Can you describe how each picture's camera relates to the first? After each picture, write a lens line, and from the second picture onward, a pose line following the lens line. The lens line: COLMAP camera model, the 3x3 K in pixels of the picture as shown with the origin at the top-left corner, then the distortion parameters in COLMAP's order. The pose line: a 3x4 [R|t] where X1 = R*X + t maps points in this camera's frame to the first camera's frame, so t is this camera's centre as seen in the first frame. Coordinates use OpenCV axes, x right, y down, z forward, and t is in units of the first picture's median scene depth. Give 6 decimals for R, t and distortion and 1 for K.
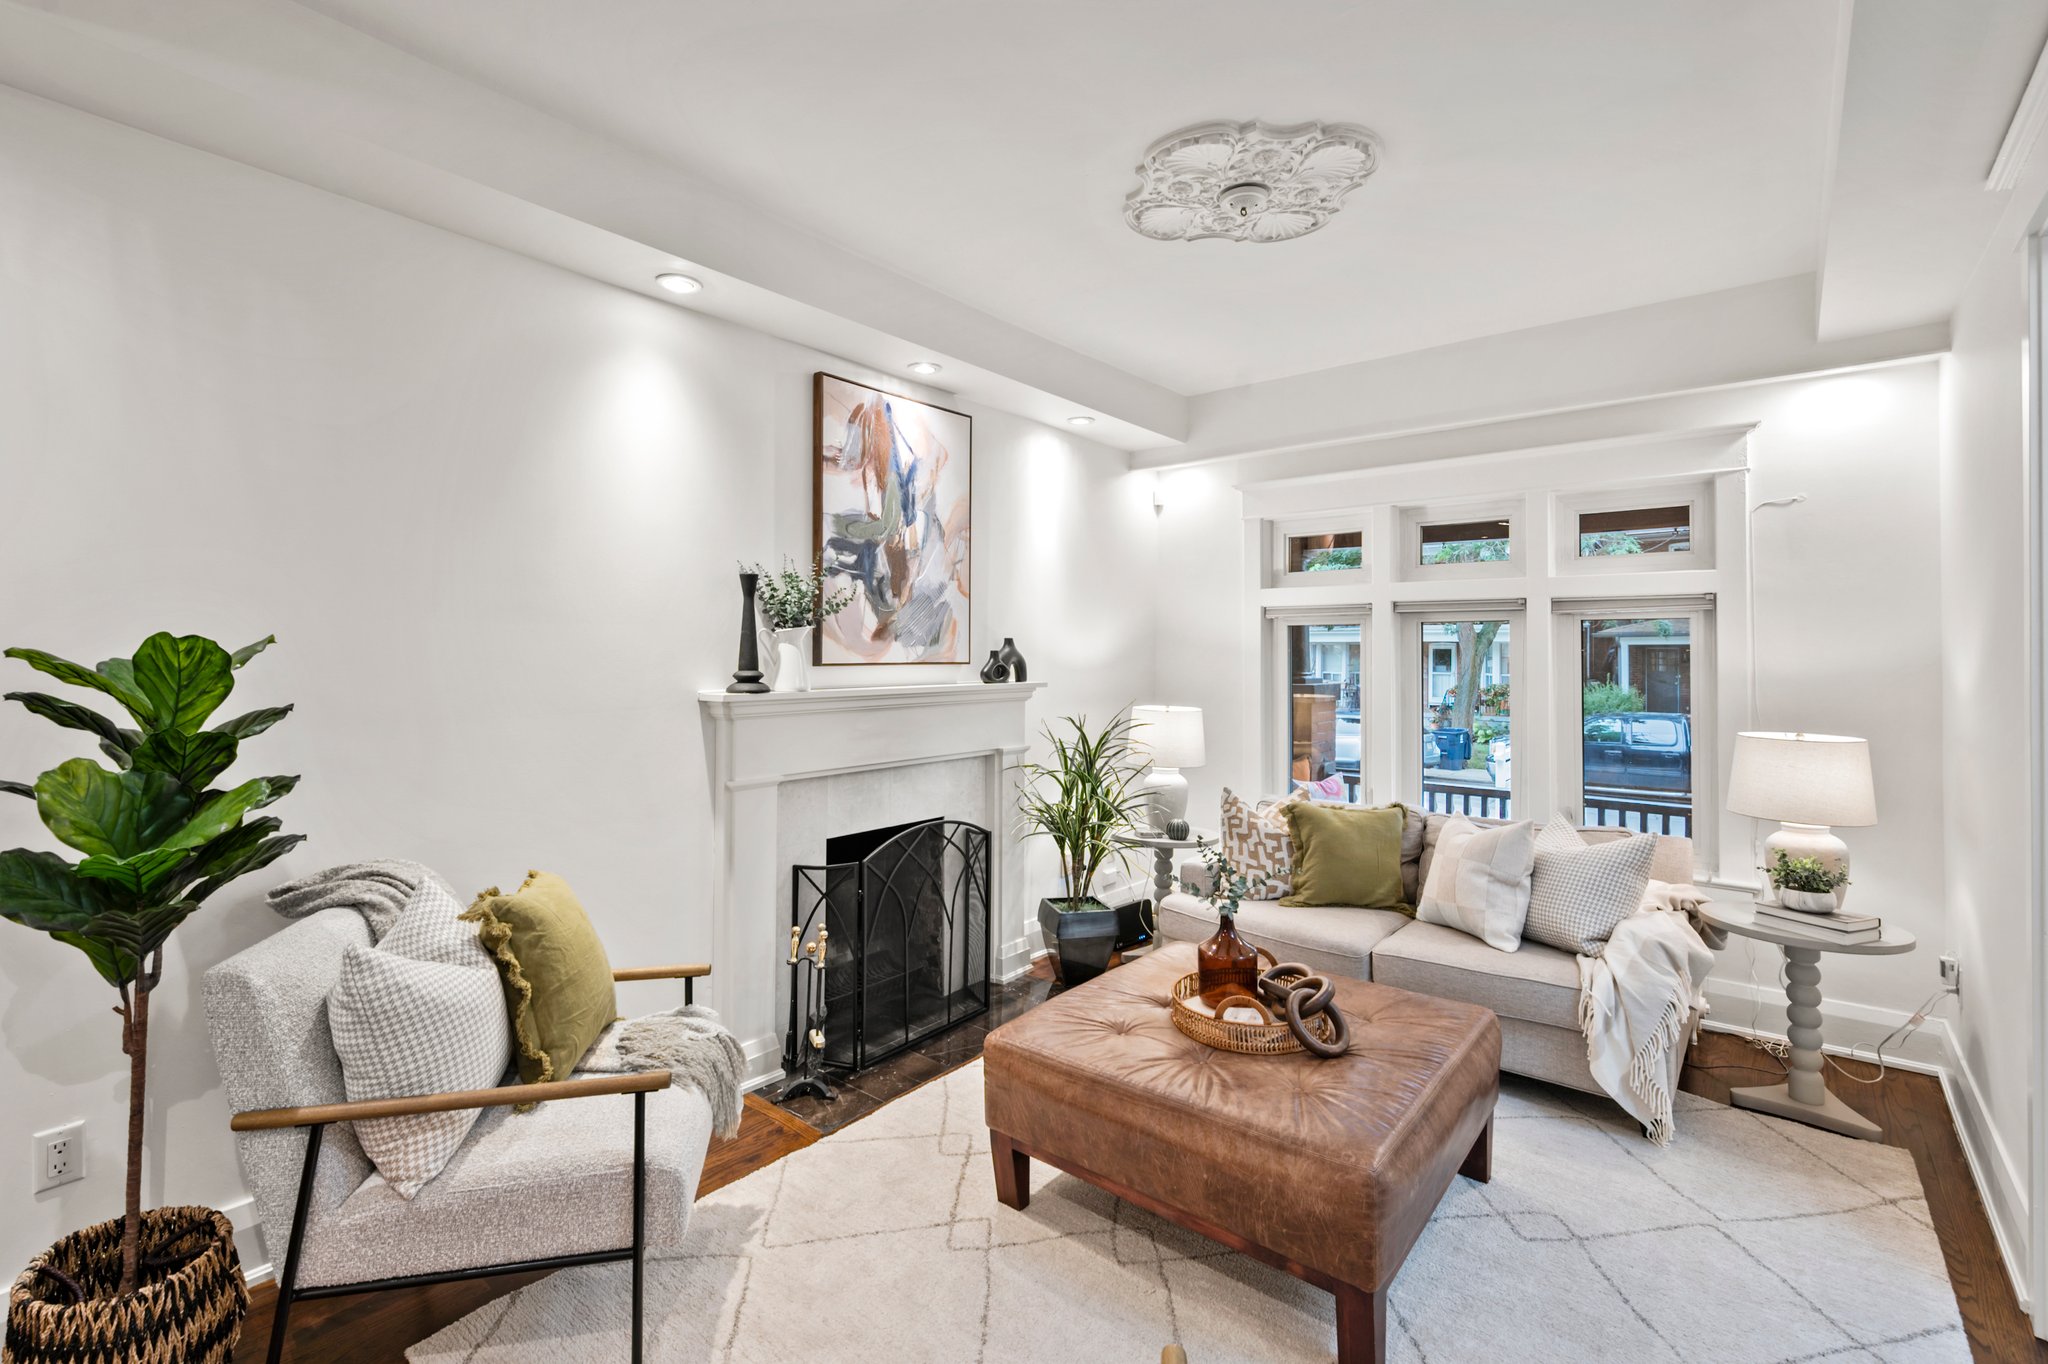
lens RADIAL K [[916.9, 0, 1013.1], [0, 916.9, 642.0], [0, 0, 1]] dist [0.001287, -0.000407]
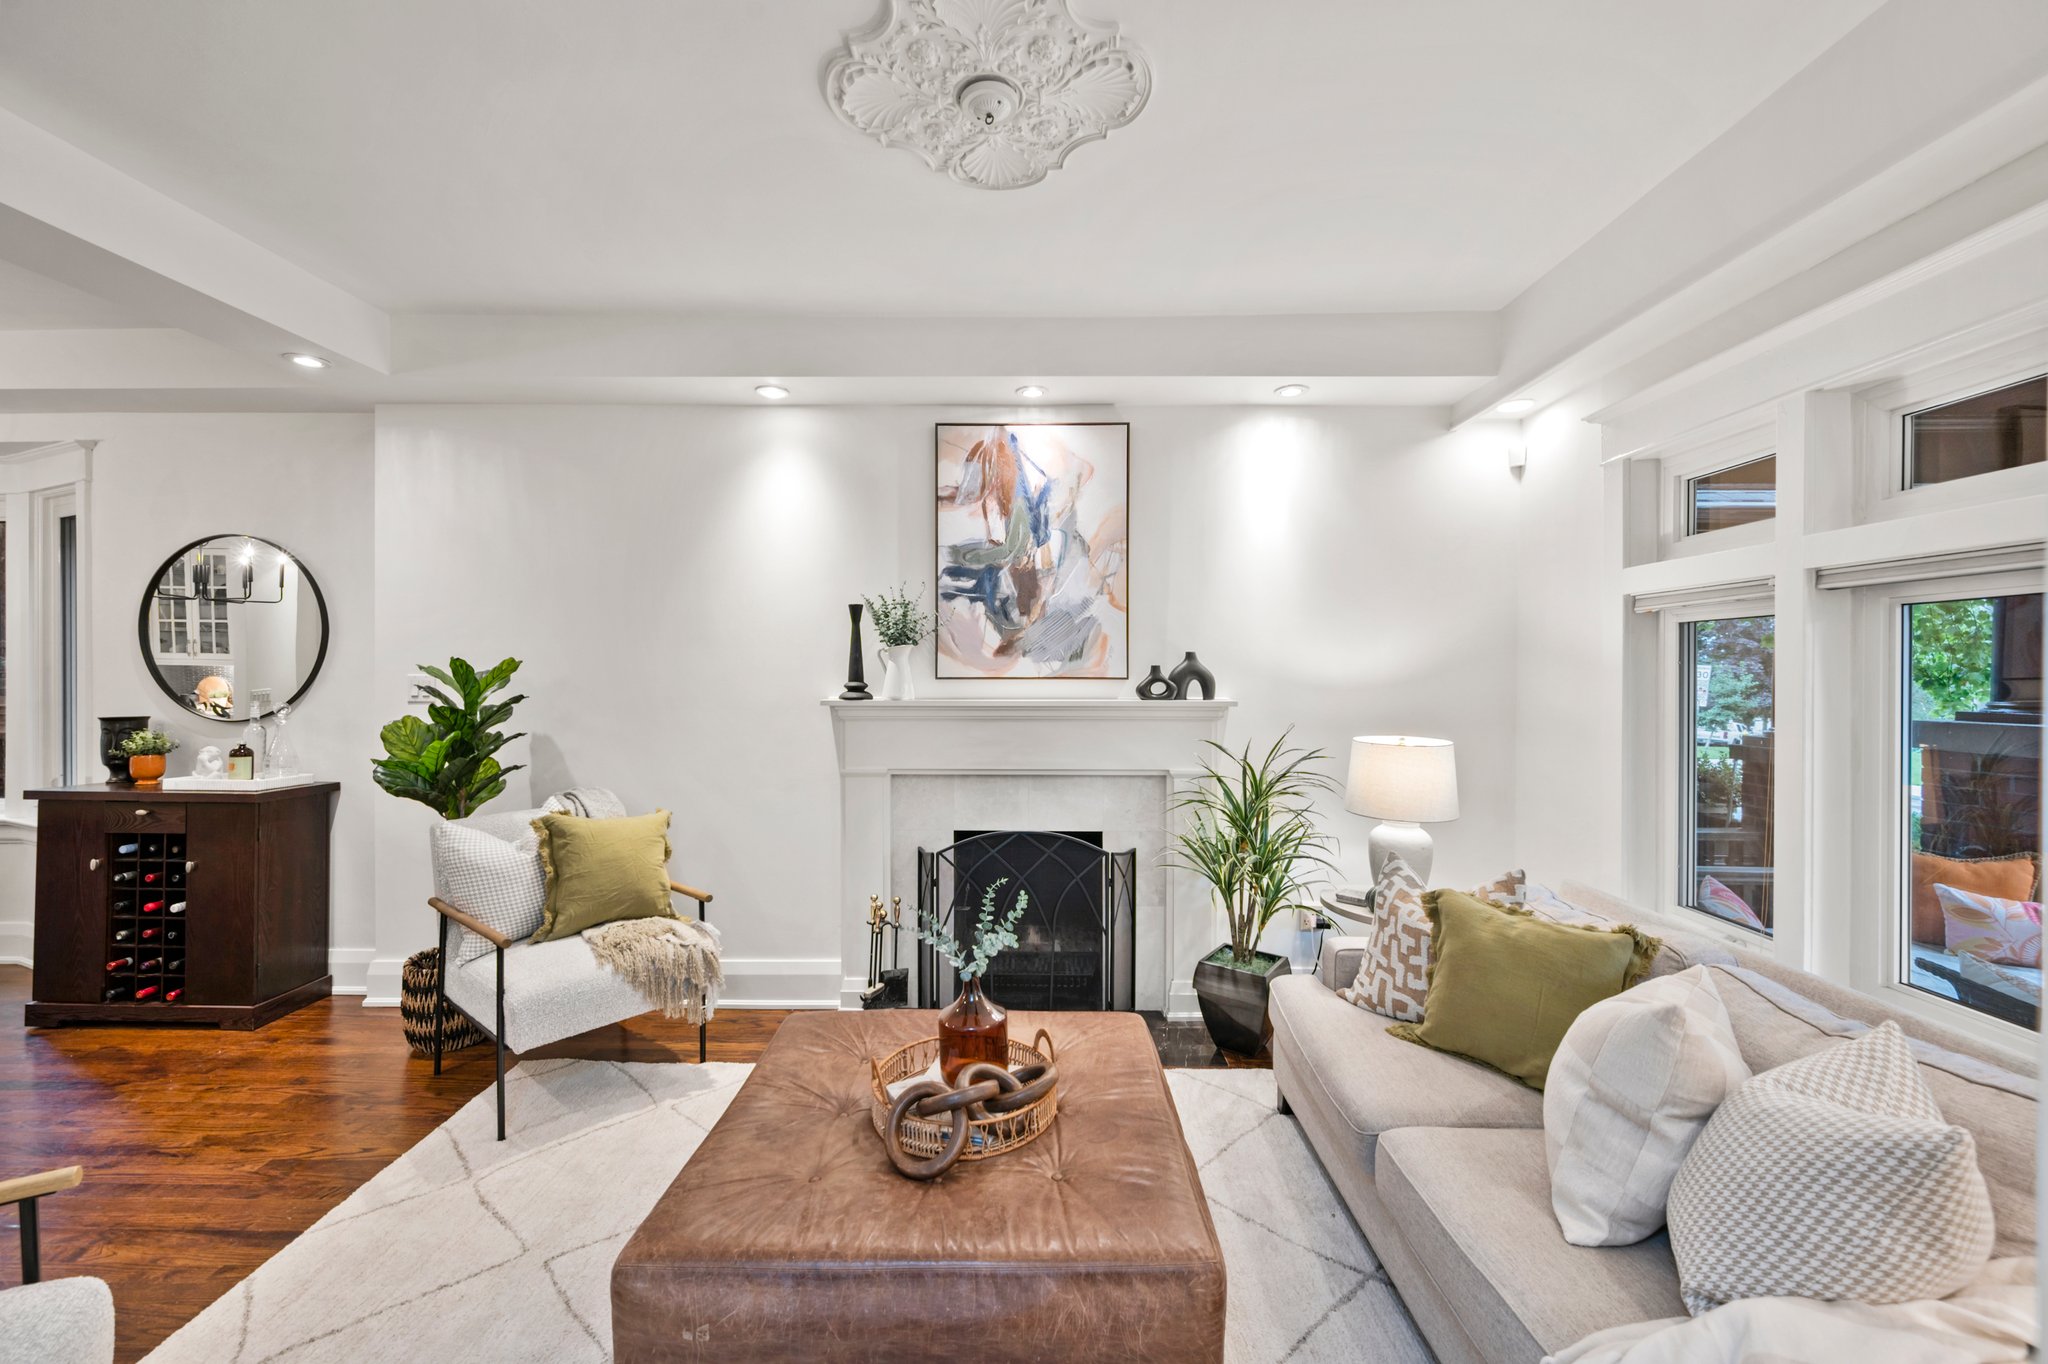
lens RADIAL K [[810.7, 0, 1014.5], [0, 810.7, 677.7], [0, 0, 1]] dist [-0.000113, 0.000931]
pose [[0.622781, 0.003979, -0.782386, 0.607807], [0.008492, 0.999894, 0.011845, 0.012116], [0.782350, -0.014020, 0.622681, 0.412587]]
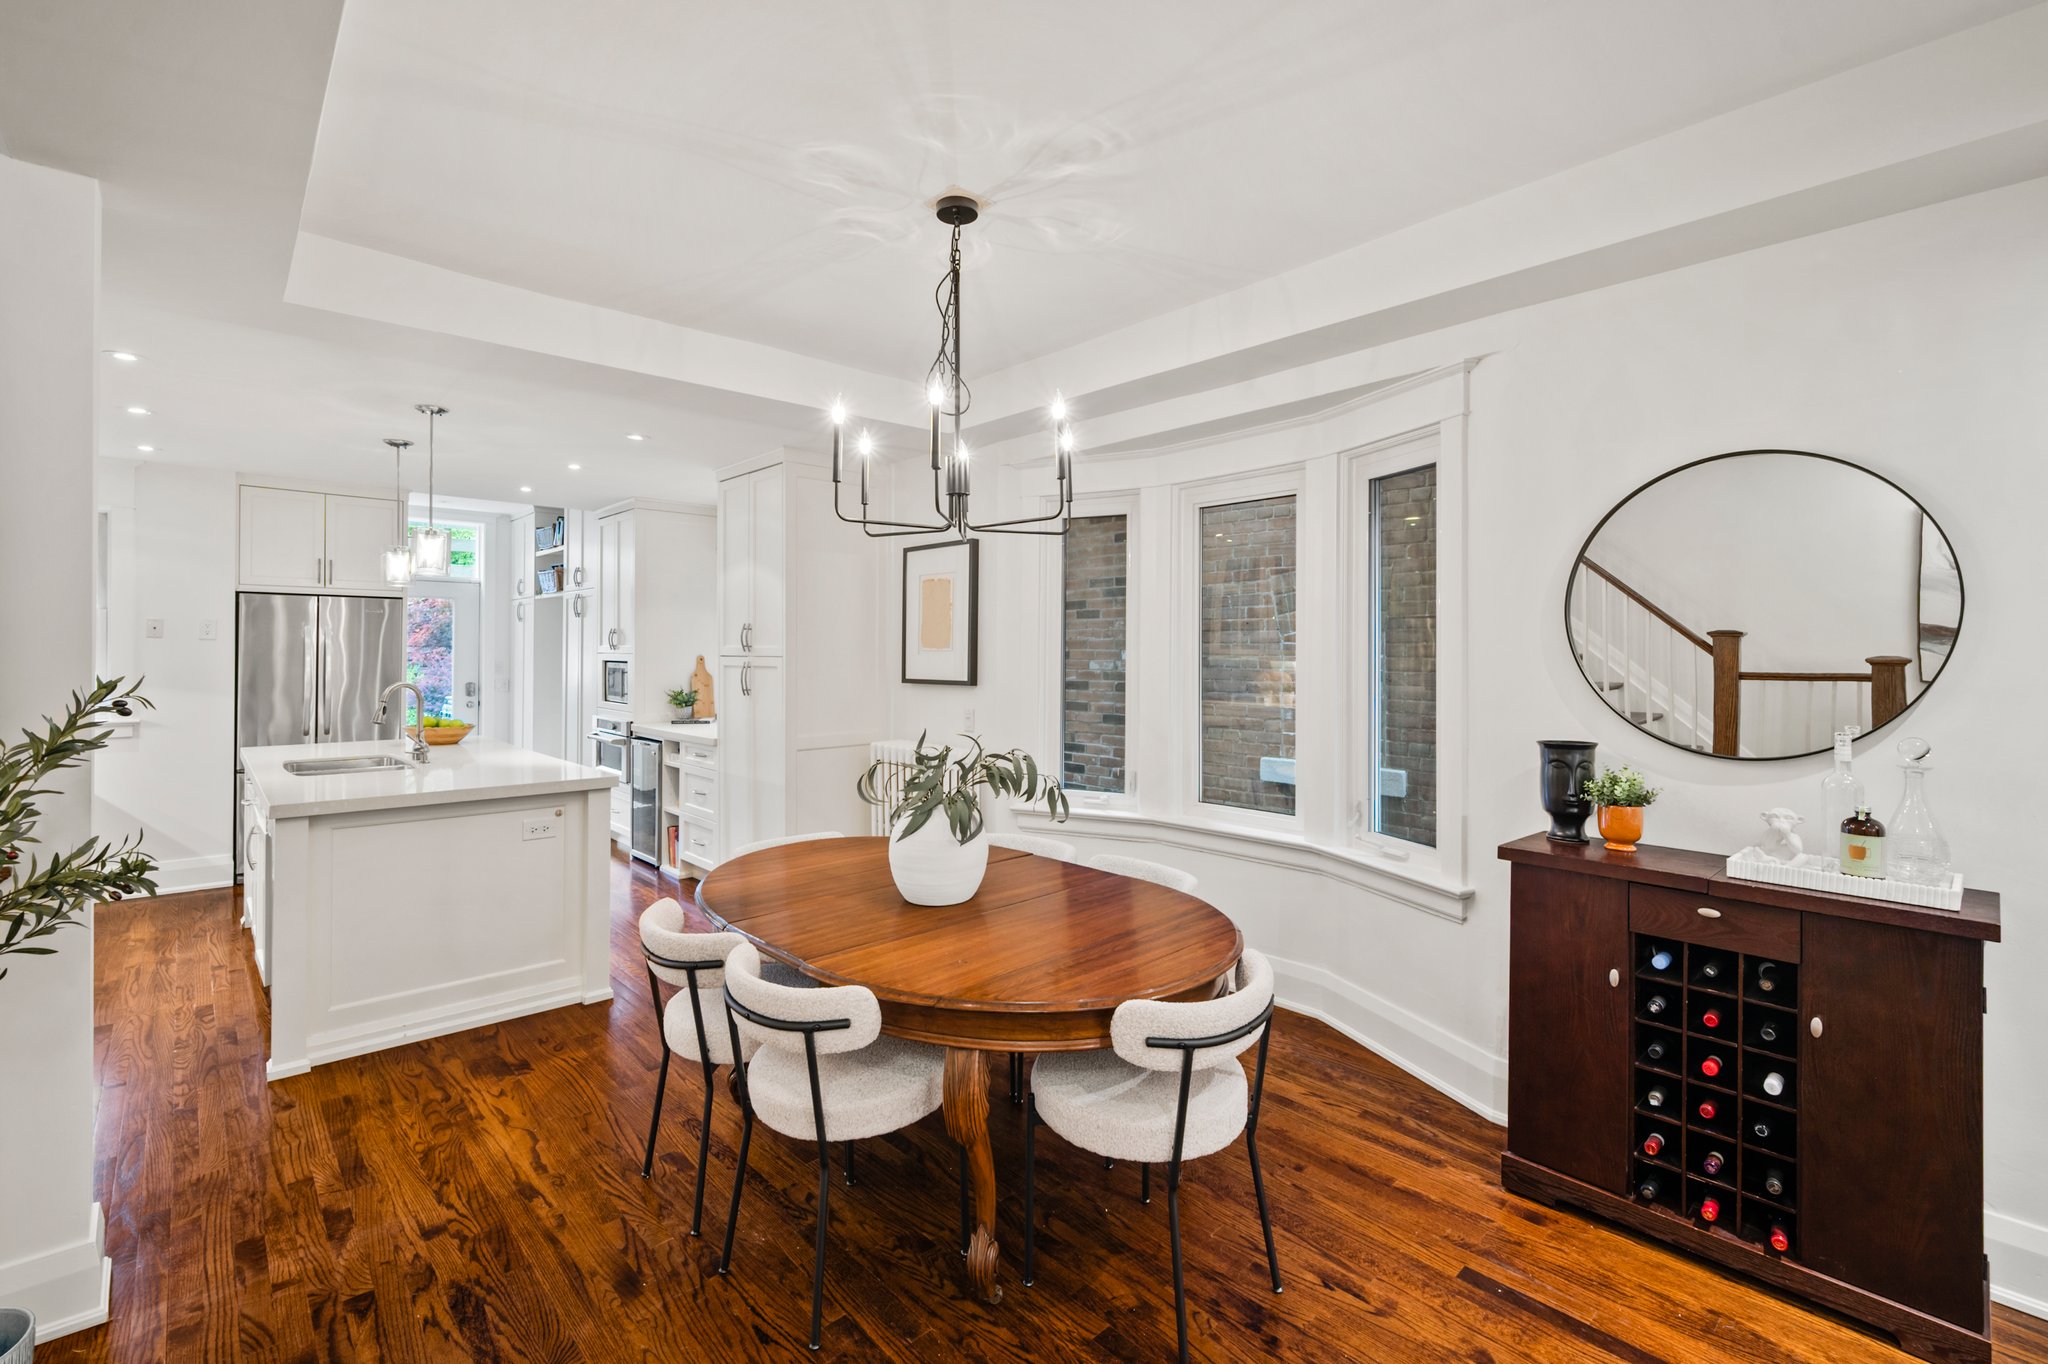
lens RADIAL K [[892.9, 0, 1017.3], [0, 892.9, 649.6], [0, 0, 1]] dist [-0.002721, 0.000175]
pose [[-0.128415, -0.006184, -0.991701, -0.048937], [0.007861, 0.999943, -0.007253, -0.011585], [0.991689, -0.008728, -0.128359, -0.171241]]
